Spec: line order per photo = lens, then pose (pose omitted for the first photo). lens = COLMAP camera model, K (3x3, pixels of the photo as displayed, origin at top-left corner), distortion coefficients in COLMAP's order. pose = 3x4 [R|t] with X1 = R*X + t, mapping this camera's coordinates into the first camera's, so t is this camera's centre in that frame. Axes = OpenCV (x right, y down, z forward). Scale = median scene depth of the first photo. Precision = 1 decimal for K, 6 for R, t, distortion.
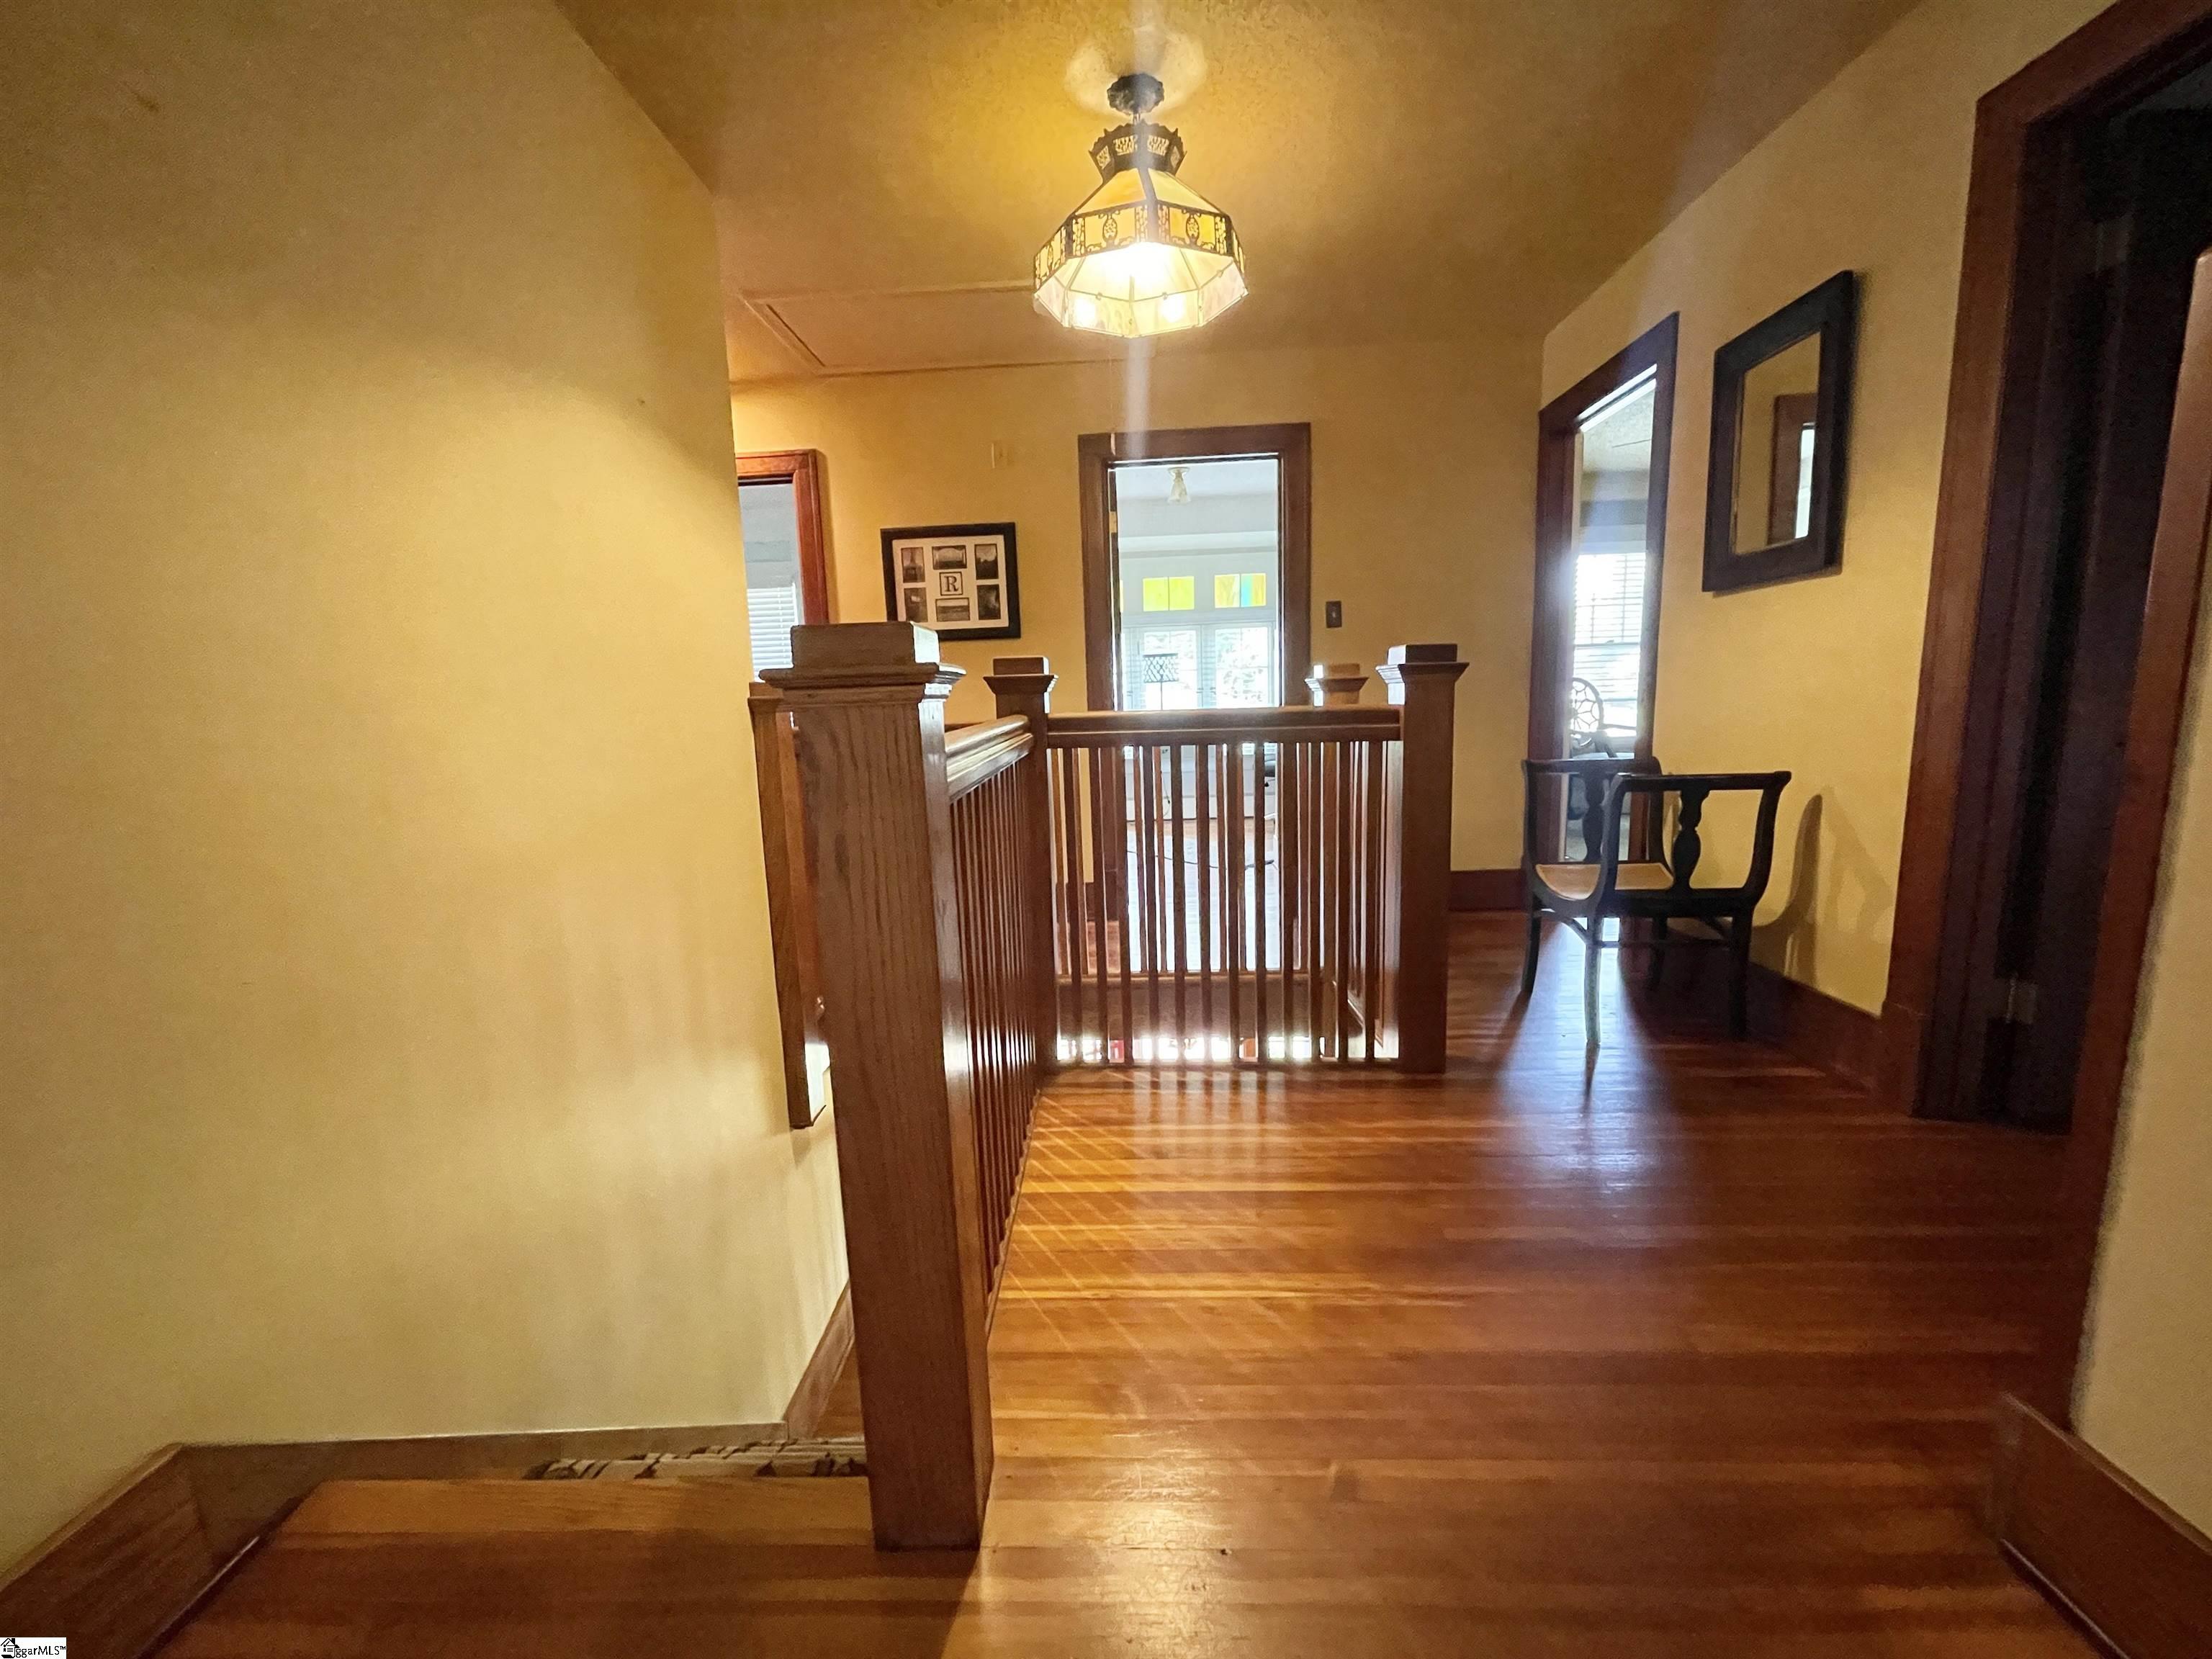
lens RADIAL K [[903.9, 0, 1106.0], [0, 903.9, 829.5], [0, 0, 1]] dist [-0.000677, -0.000432]
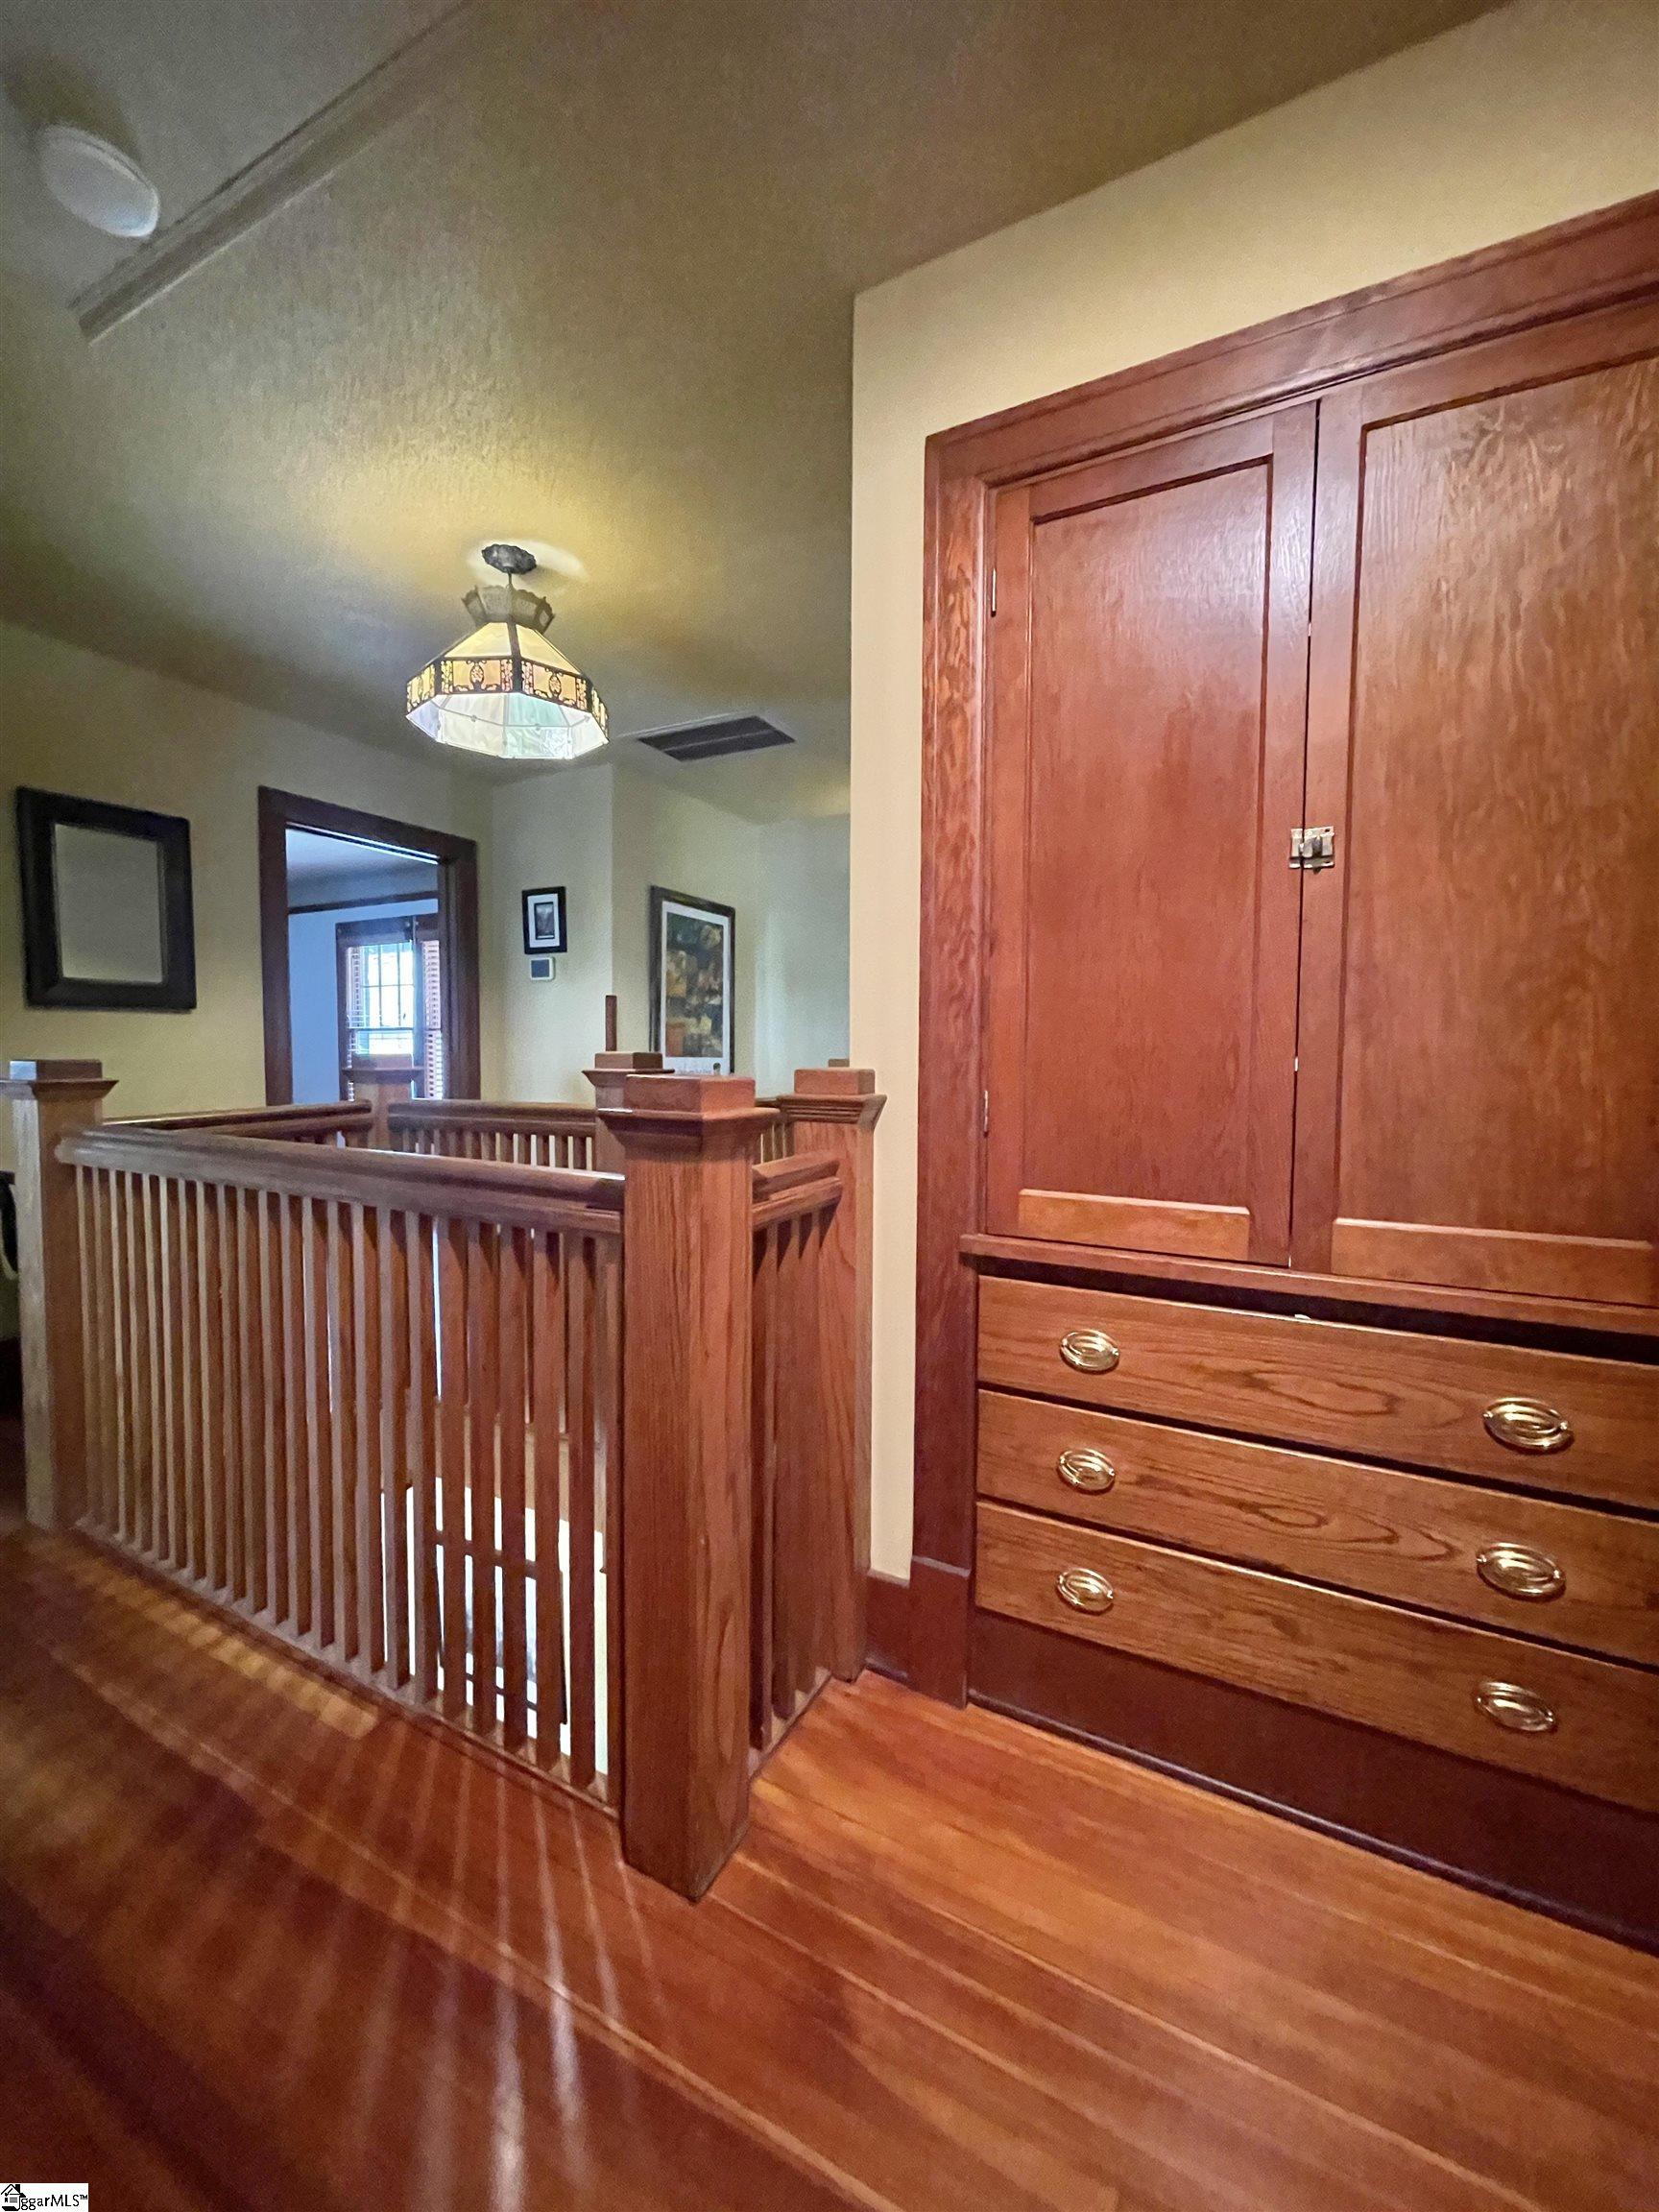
lens RADIAL K [[900.2, 0, 829.5], [0, 900.2, 1106.0], [0, 0, 1]] dist [-0.003724, -0.000204]
pose [[-0.900352, 0.001395, 0.435160, -0.640481], [0.085084, 0.981258, 0.172895, -0.250345], [-0.426763, 0.192692, -0.883597, 1.562928]]
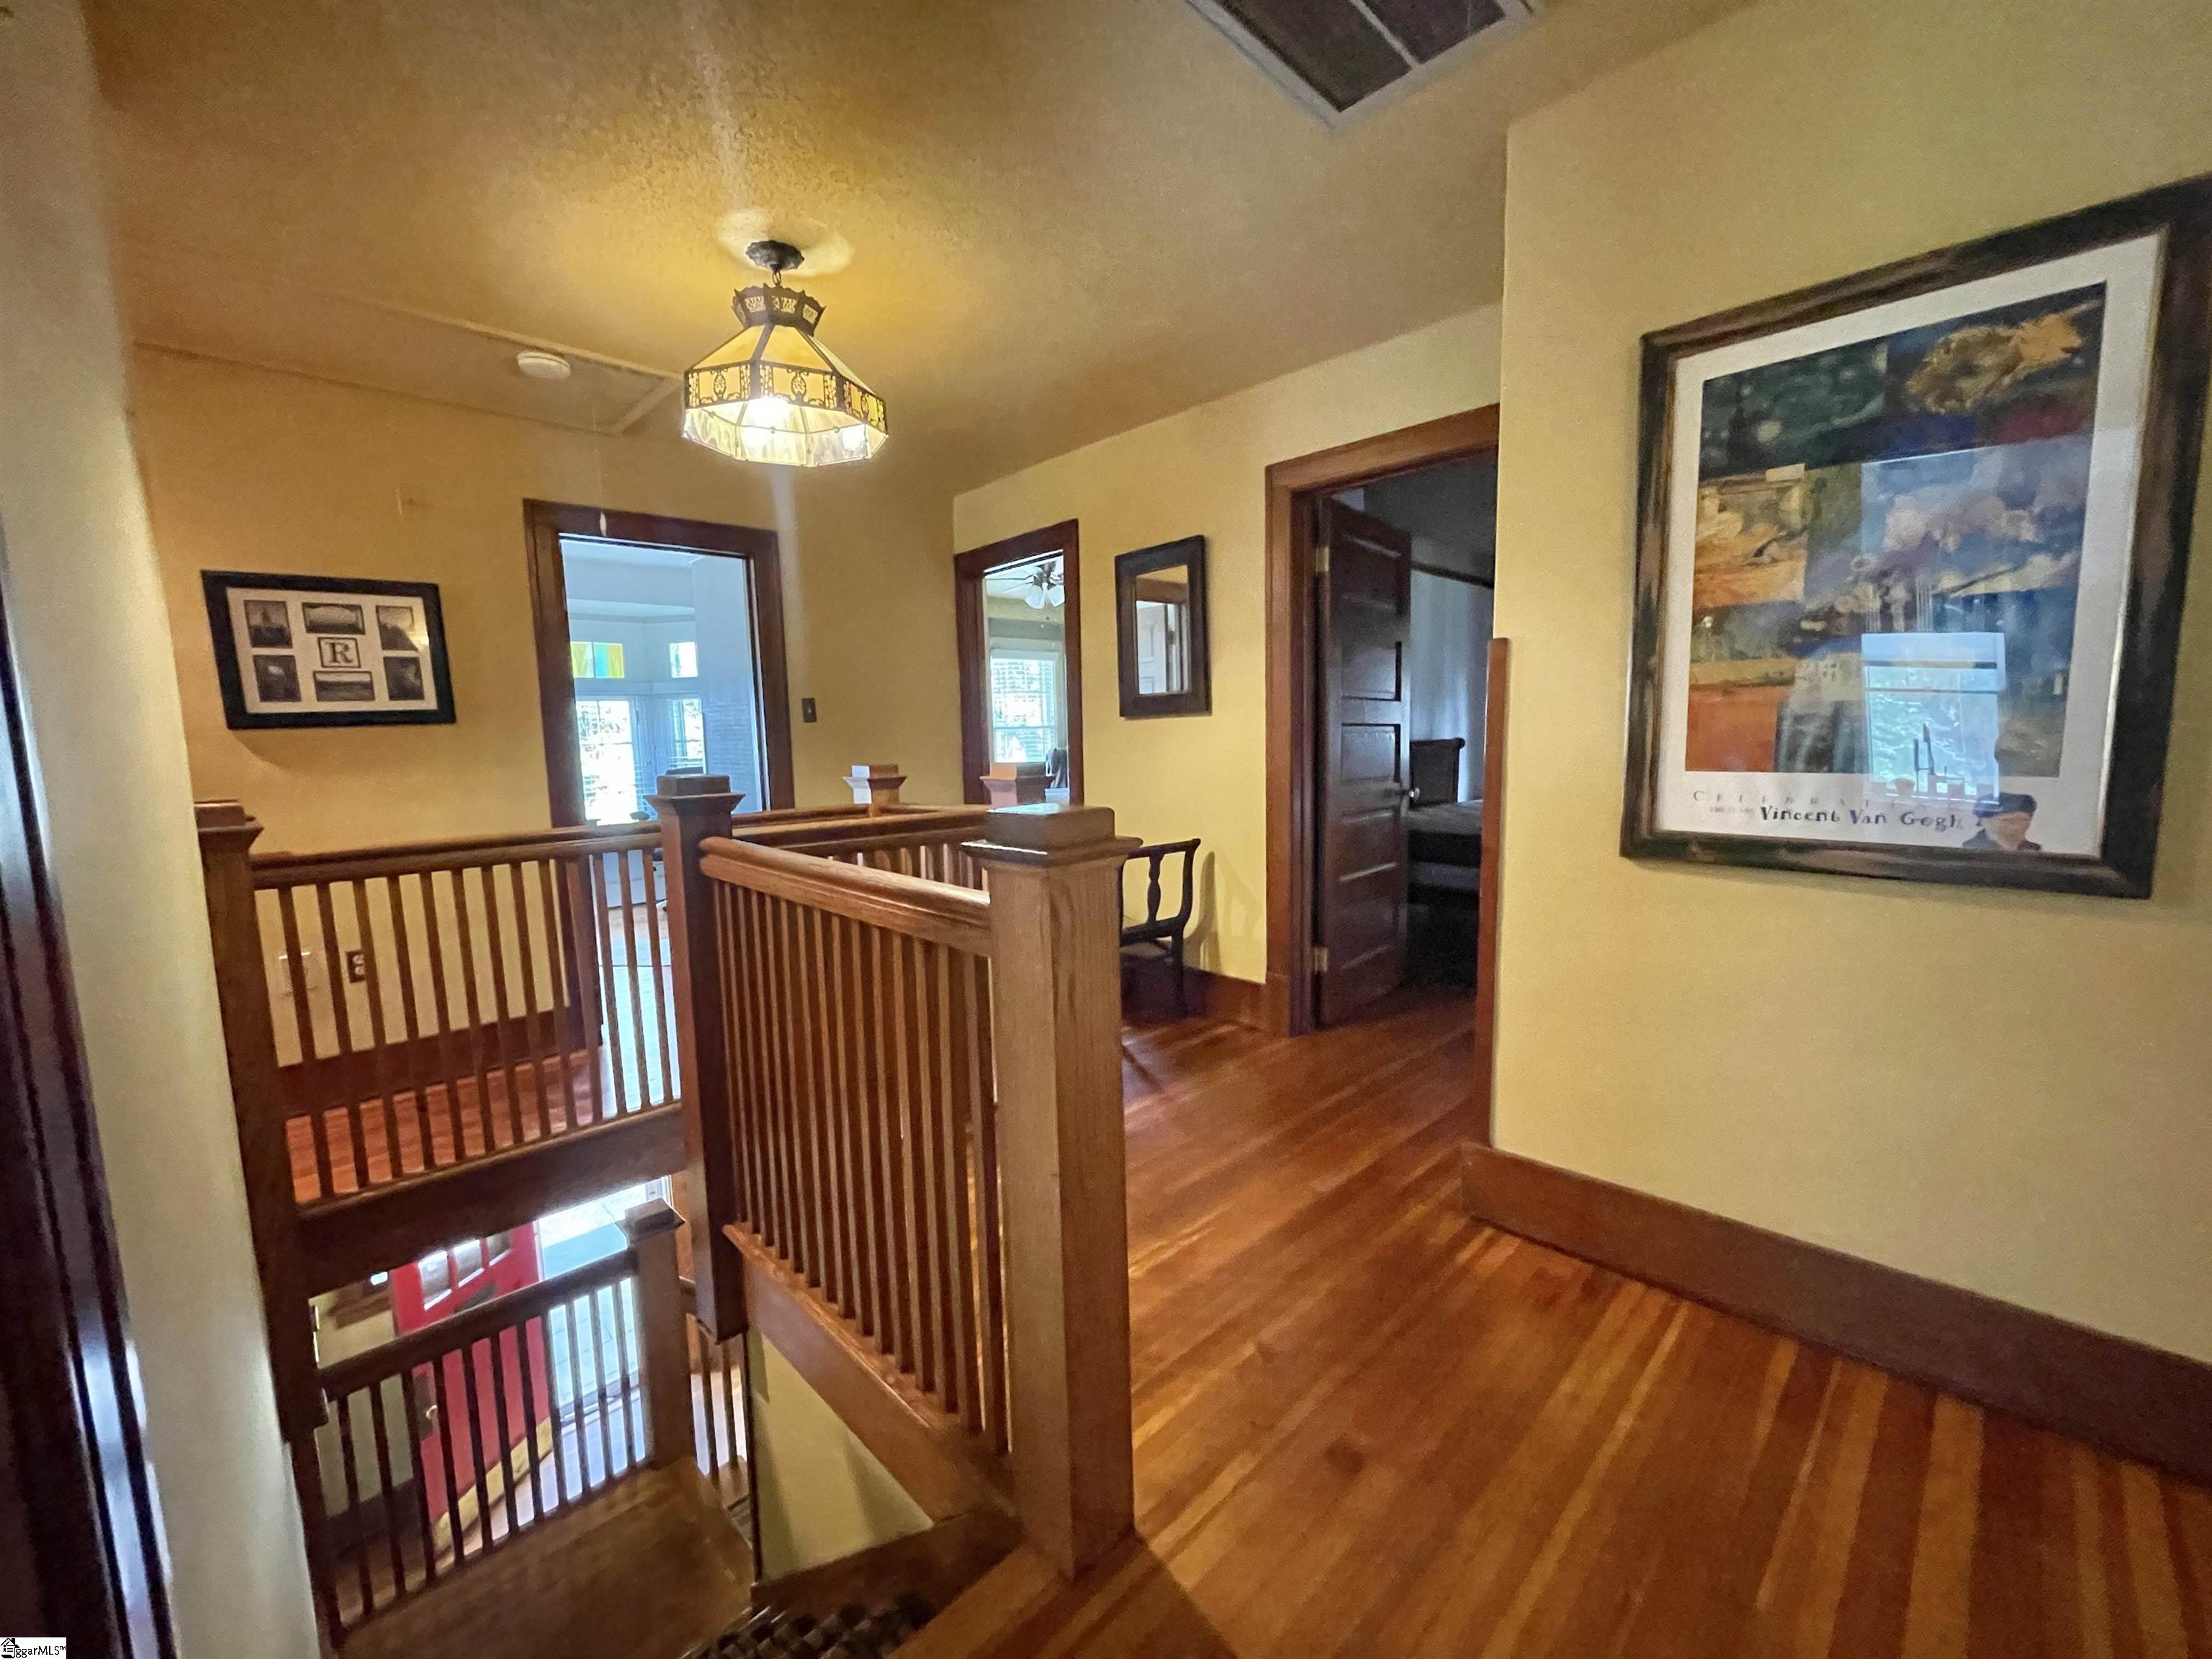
lens RADIAL K [[899.9, 0, 1100.9], [0, 899.9, 832.3], [0, 0, 1]] dist [0.000050, -0.000080]
pose [[0.691591, -0.063413, 0.719501, -0.410179], [0.105359, 0.994341, -0.013635, -0.061881], [-0.714564, 0.085236, 0.694358, 0.033256]]
